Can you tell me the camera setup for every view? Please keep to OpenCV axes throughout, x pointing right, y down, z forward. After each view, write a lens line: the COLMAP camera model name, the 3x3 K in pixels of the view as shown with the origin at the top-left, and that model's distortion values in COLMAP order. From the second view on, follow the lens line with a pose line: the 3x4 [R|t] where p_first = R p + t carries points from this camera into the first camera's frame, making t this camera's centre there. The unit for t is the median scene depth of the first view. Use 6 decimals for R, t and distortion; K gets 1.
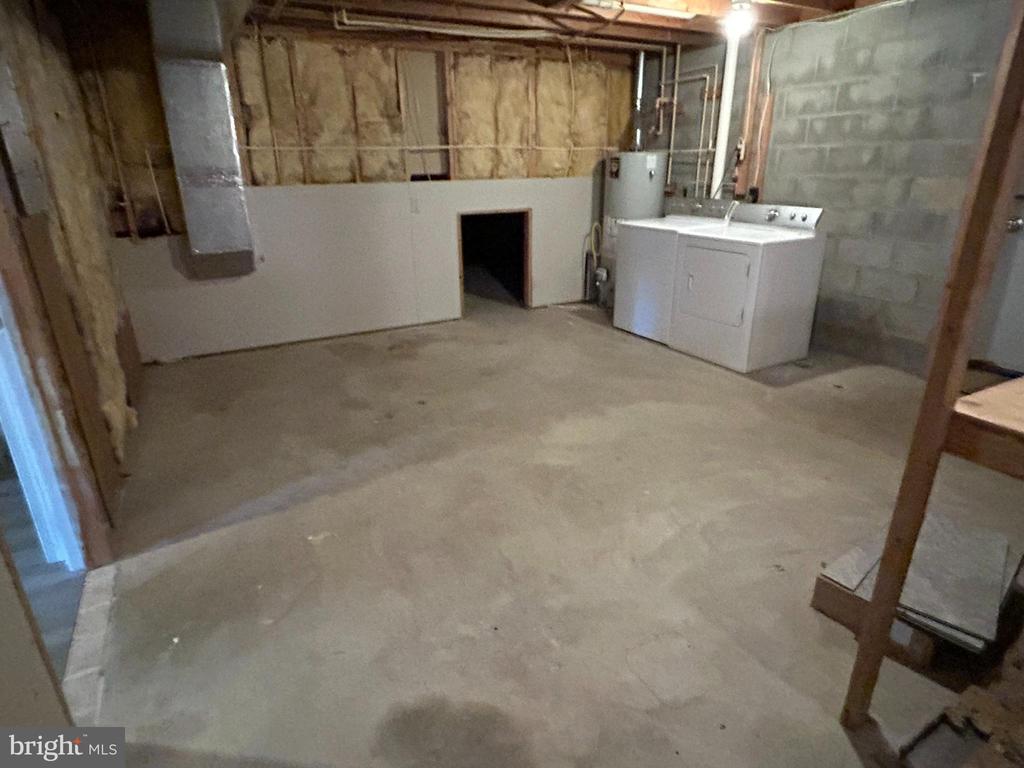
lens RADIAL K [[579.9, 0, 508.3], [0, 579.9, 379.9], [0, 0, 1]] dist [-0.008563, -0.001526]
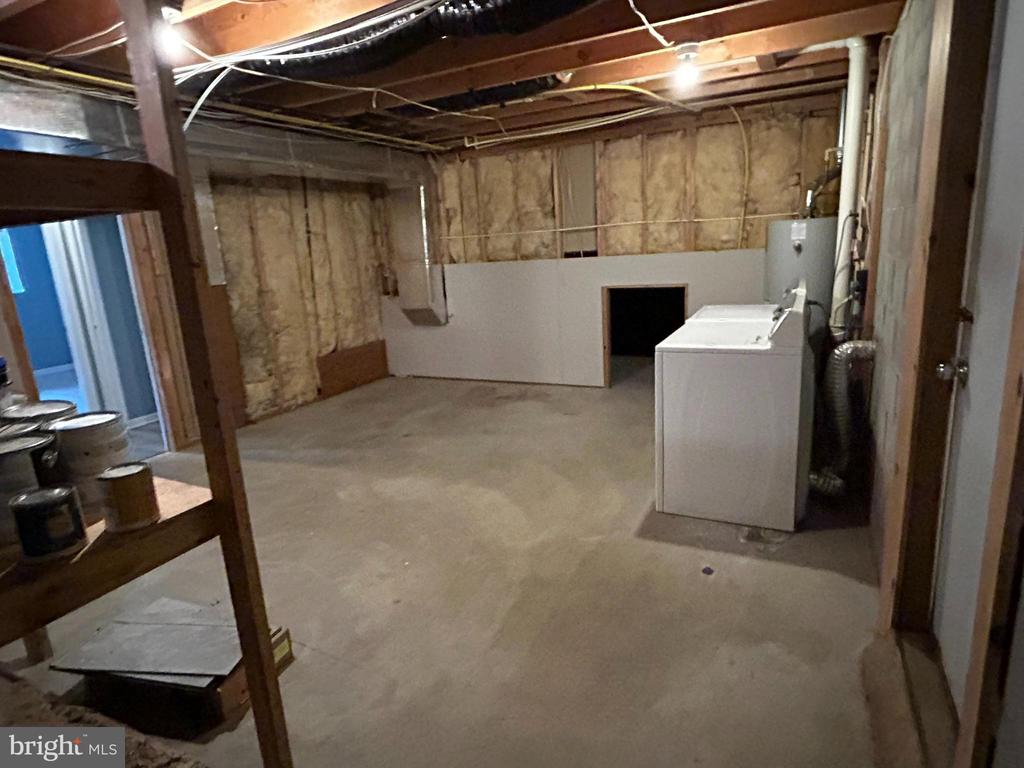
lens RADIAL K [[579.9, 0, 506.6], [0, 579.9, 383.6], [0, 0, 1]] dist [-0.008563, -0.001526]
pose [[0.561069, 0.175689, -0.808910, 0.752791], [-0.233718, 0.971079, 0.048801, -0.141805], [0.794089, 0.161676, 0.585904, 0.306418]]
